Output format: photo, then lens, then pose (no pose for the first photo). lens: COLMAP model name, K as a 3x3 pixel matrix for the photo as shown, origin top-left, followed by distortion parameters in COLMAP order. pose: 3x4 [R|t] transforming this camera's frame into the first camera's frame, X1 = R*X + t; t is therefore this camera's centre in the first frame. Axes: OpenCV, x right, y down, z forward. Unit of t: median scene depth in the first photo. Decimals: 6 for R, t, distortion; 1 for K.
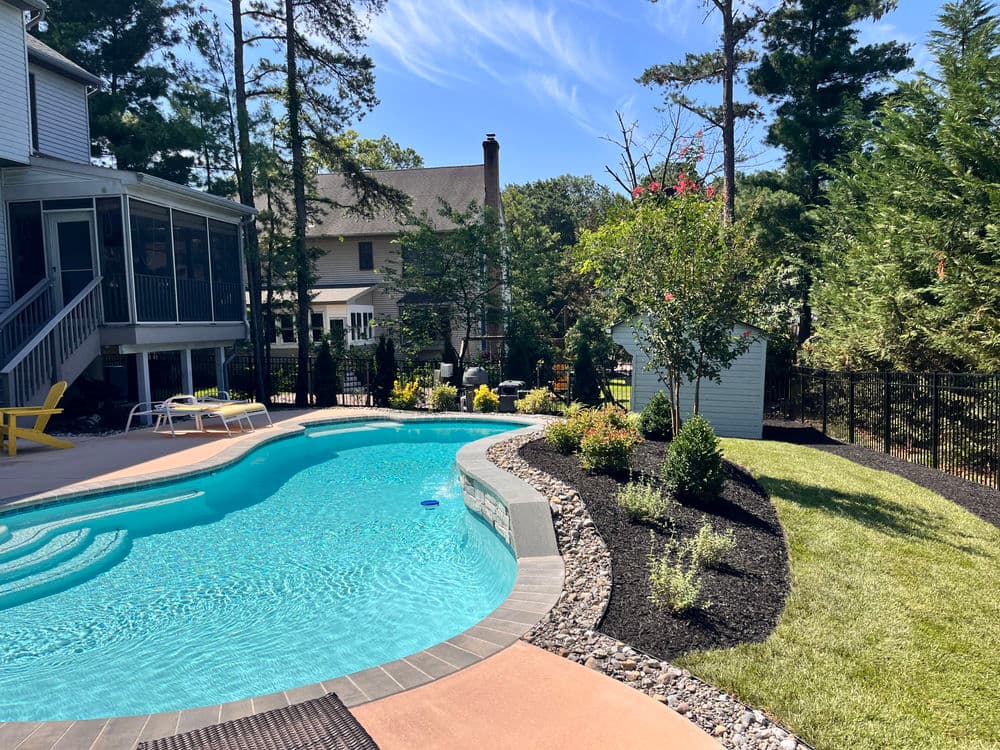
lens RADIAL K [[746.5, 0, 500.0], [0, 746.5, 375.0], [0, 0, 1]] dist [0.068444, -0.081152]
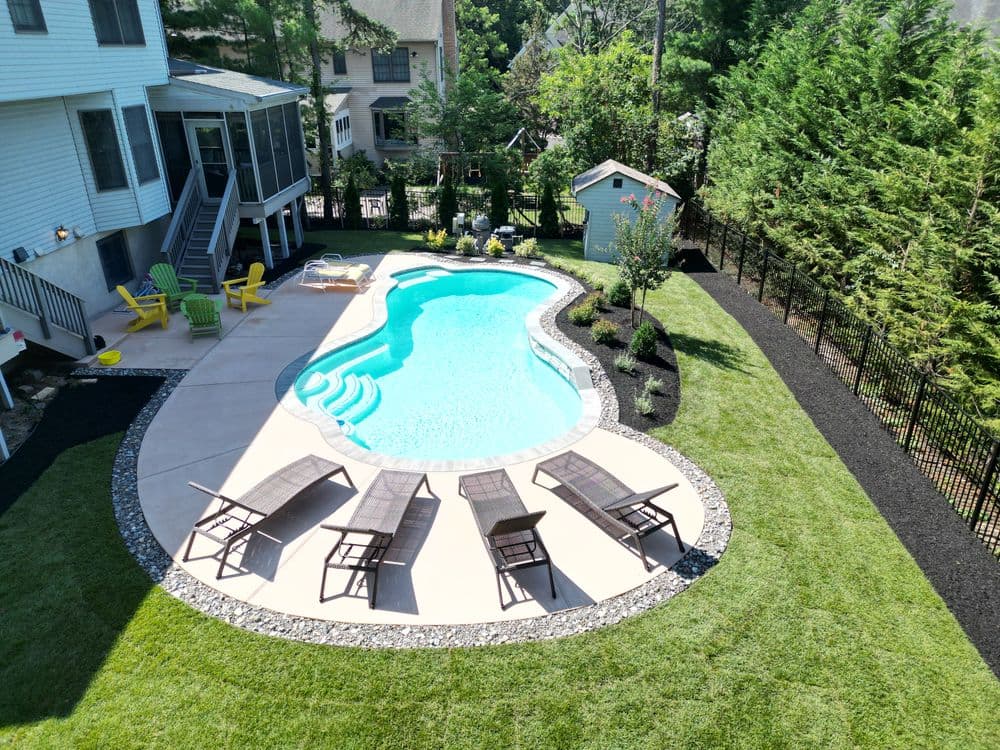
lens RADIAL K [[746.5, 0, 500.0], [0, 746.5, 375.0], [0, 0, 1]] dist [0.068444, -0.081152]
pose [[0.990000, -0.037141, 0.136087, -0.515688], [-0.015478, 0.930291, 0.366496, -0.644769], [-0.140213, -0.364938, 0.920413, -1.127671]]
